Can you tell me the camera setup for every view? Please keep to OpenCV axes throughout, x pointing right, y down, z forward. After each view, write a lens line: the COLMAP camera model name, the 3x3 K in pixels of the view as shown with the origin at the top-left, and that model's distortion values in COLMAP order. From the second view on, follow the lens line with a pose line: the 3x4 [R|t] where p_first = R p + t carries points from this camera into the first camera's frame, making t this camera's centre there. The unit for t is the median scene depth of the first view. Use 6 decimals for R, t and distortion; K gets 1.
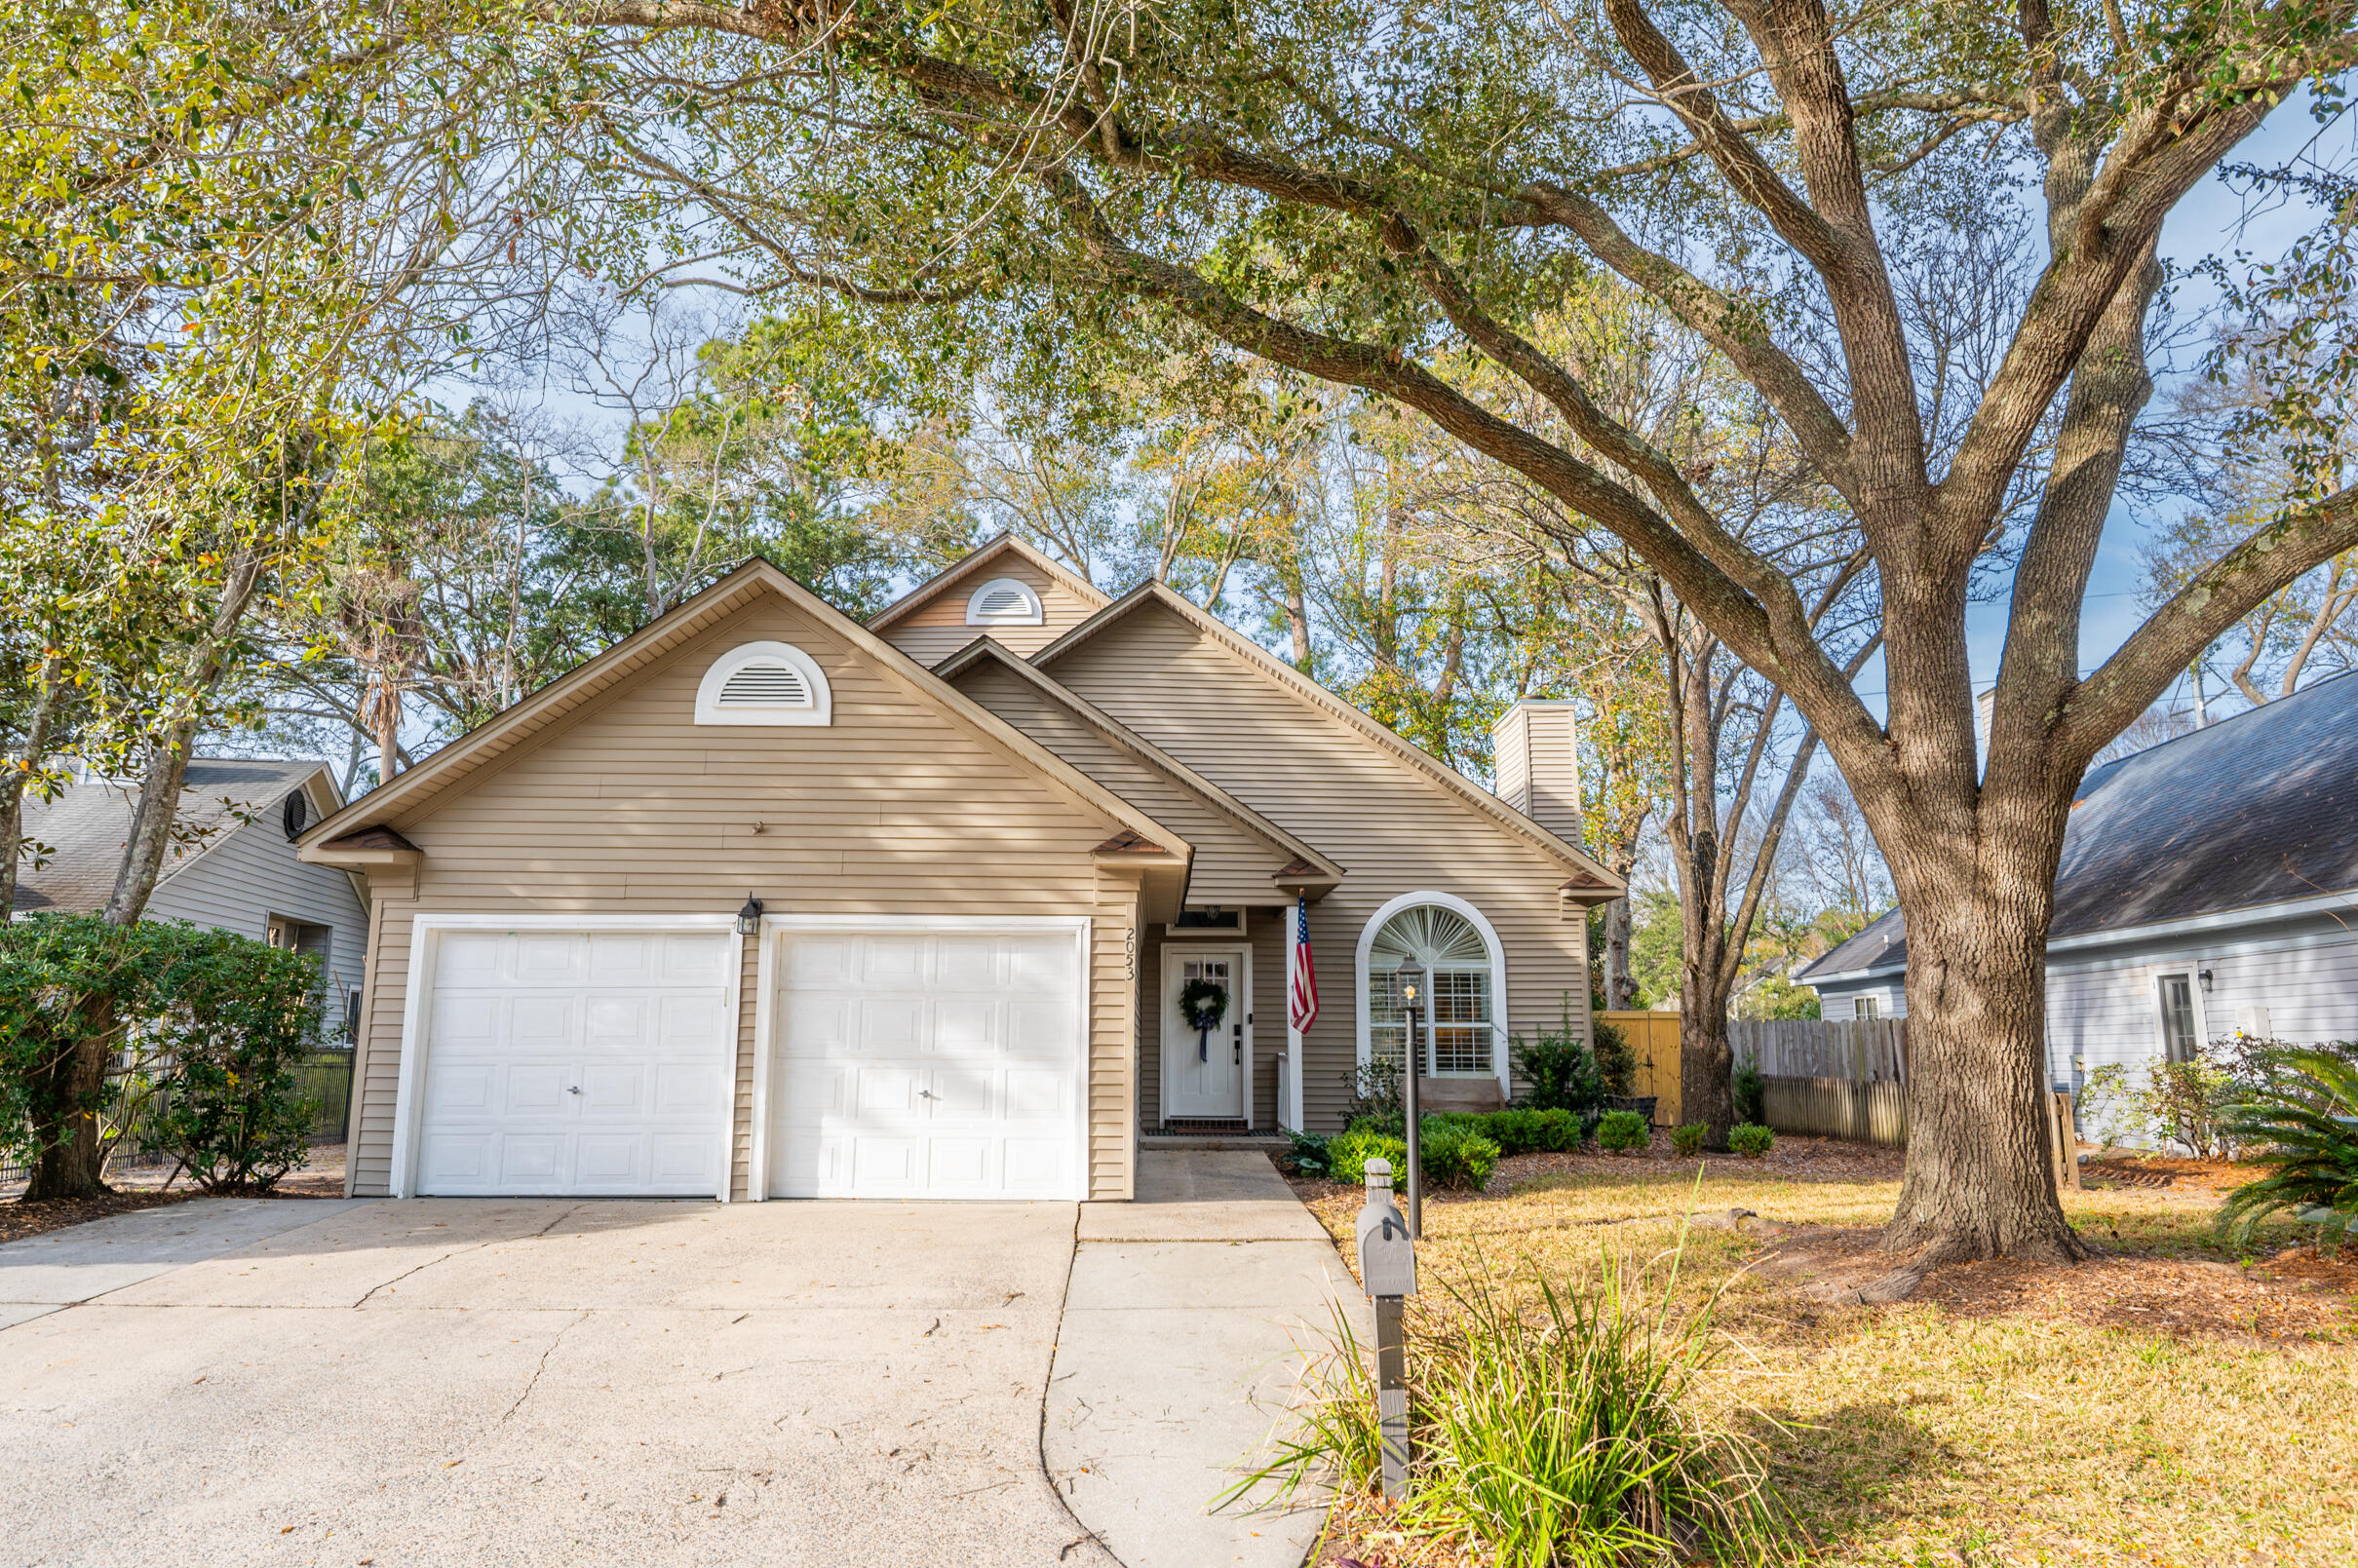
lens RADIAL K [[1502.2, 0, 1129.5], [0, 1502.2, 783.1], [0, 0, 1]] dist [0.004292, 0.001557]
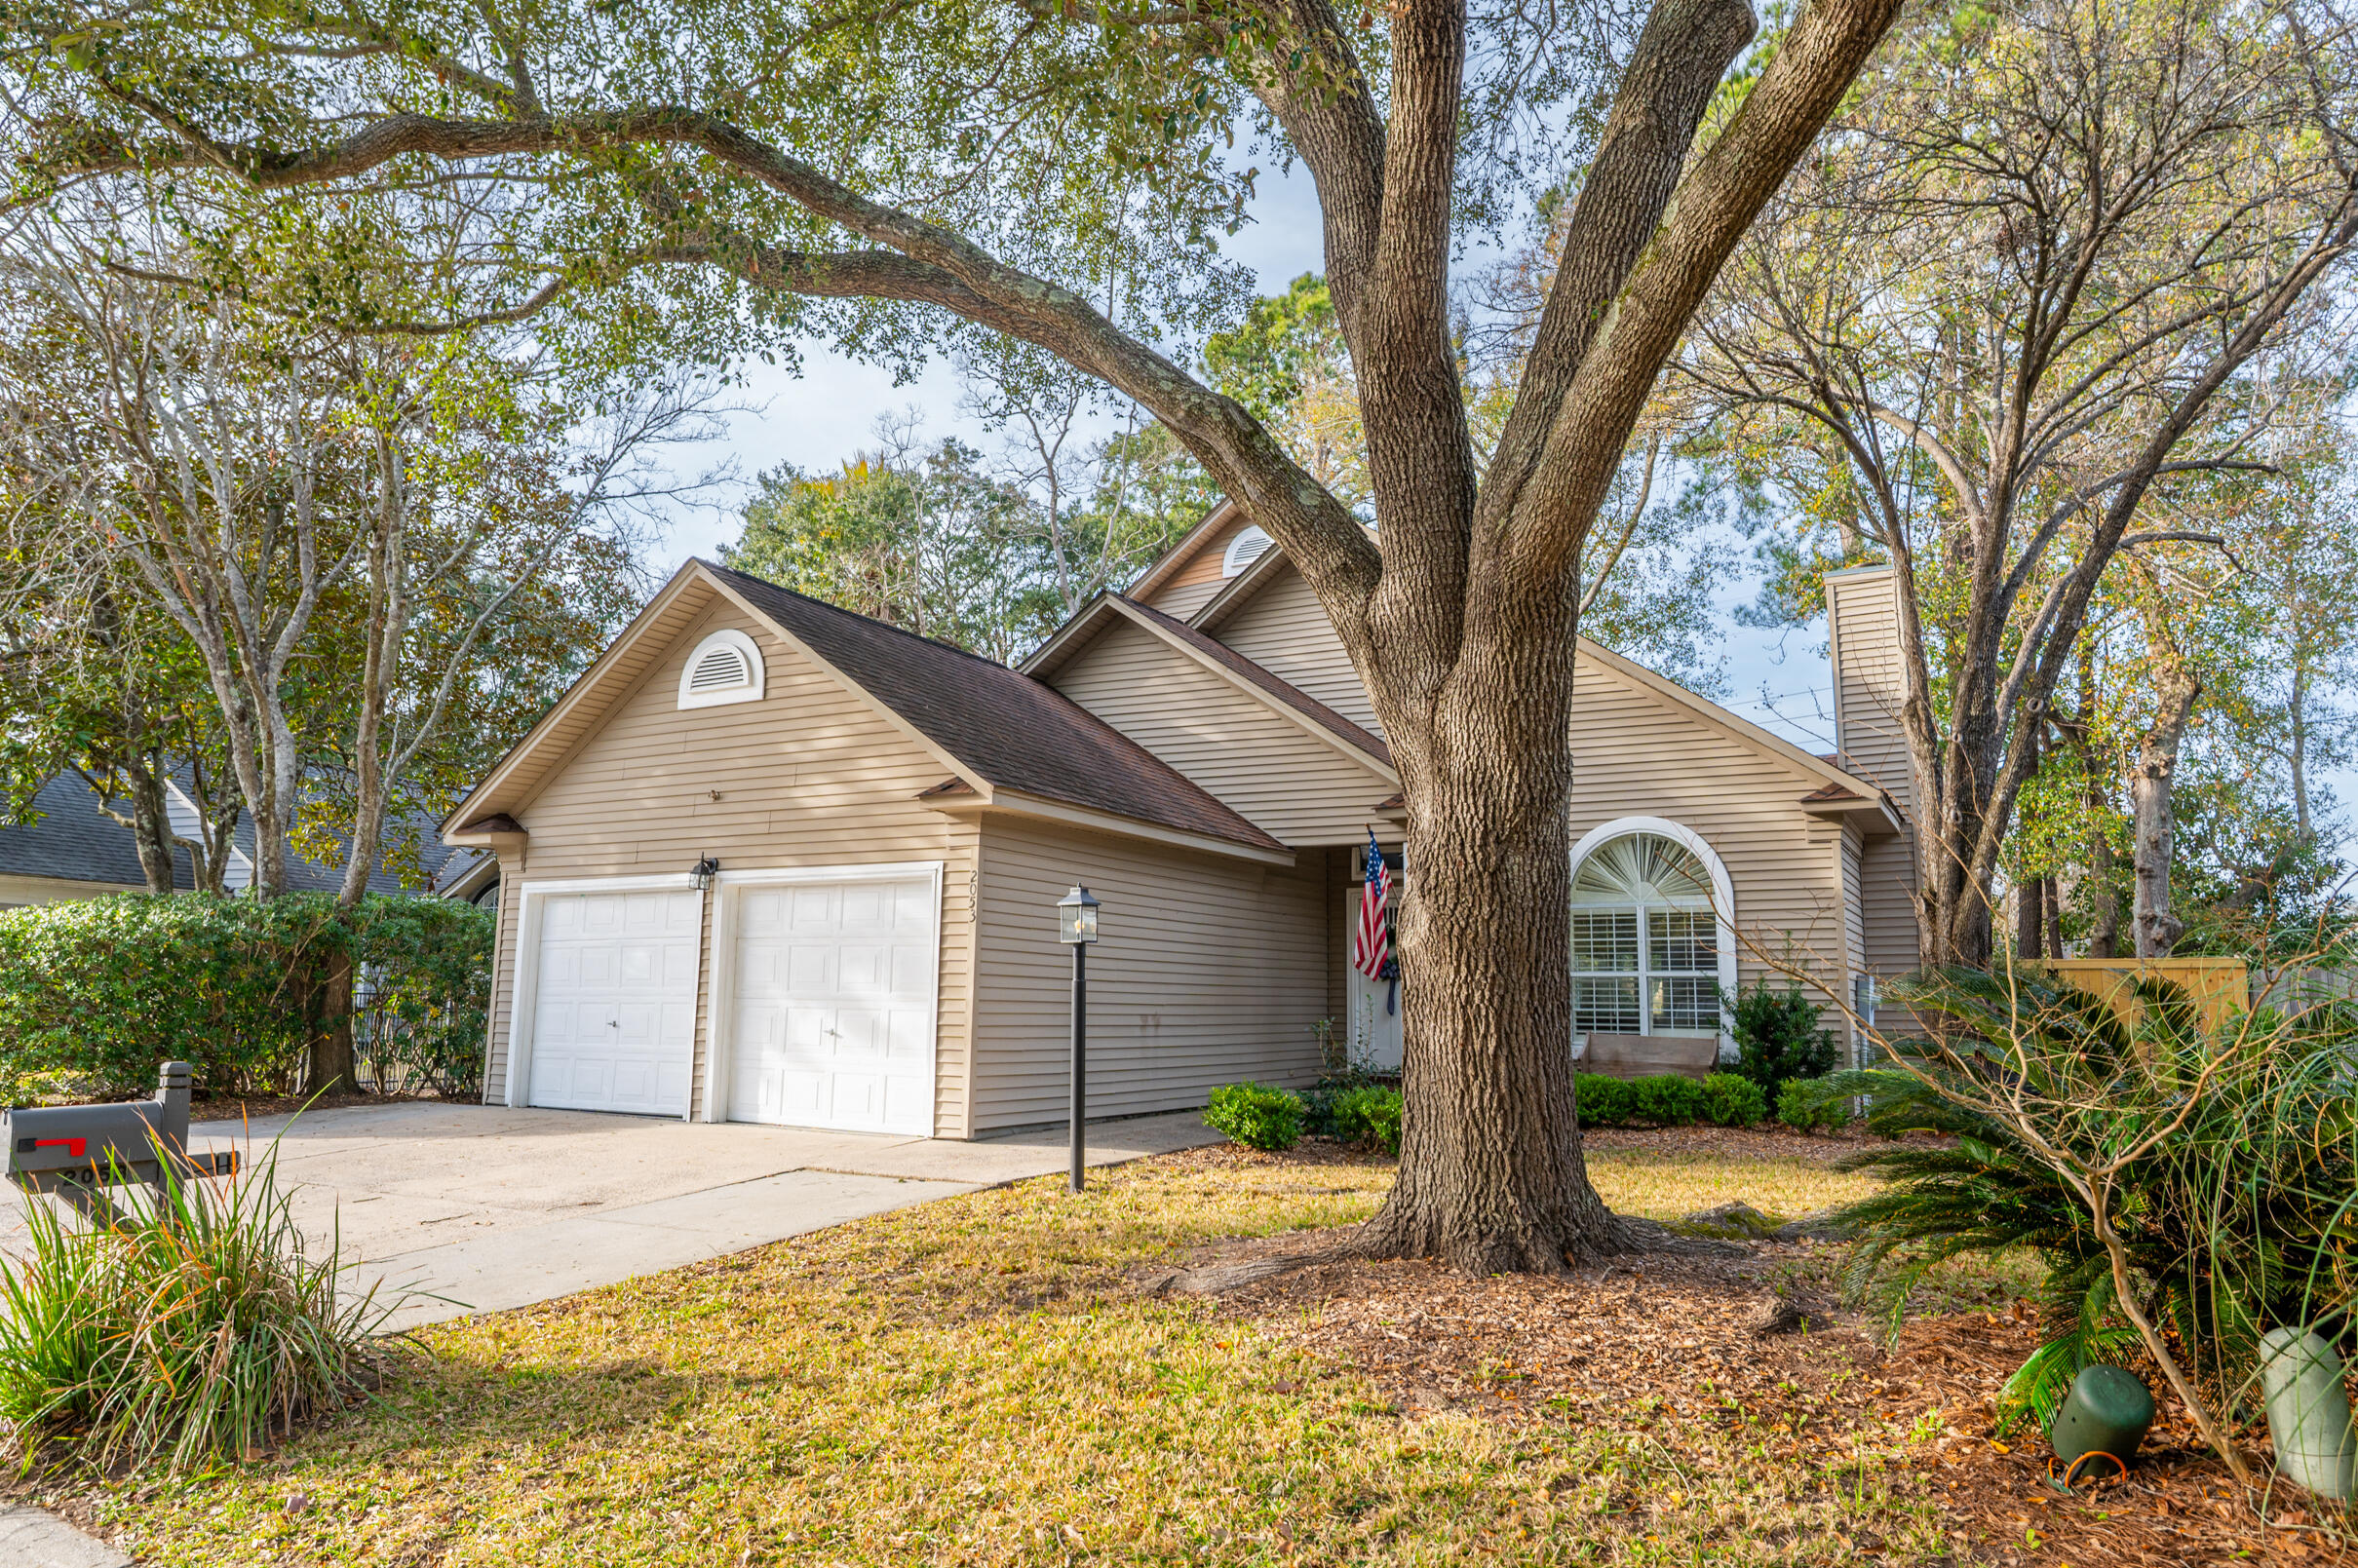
lens RADIAL K [[1502.2, 0, 1129.5], [0, 1502.2, 783.1], [0, 0, 1]] dist [0.004292, 0.001557]
pose [[0.840266, -0.071733, -0.537408, 0.631658], [0.083243, 0.996525, -0.002862, 0.050024], [0.535746, -0.042331, 0.843317, 0.213977]]
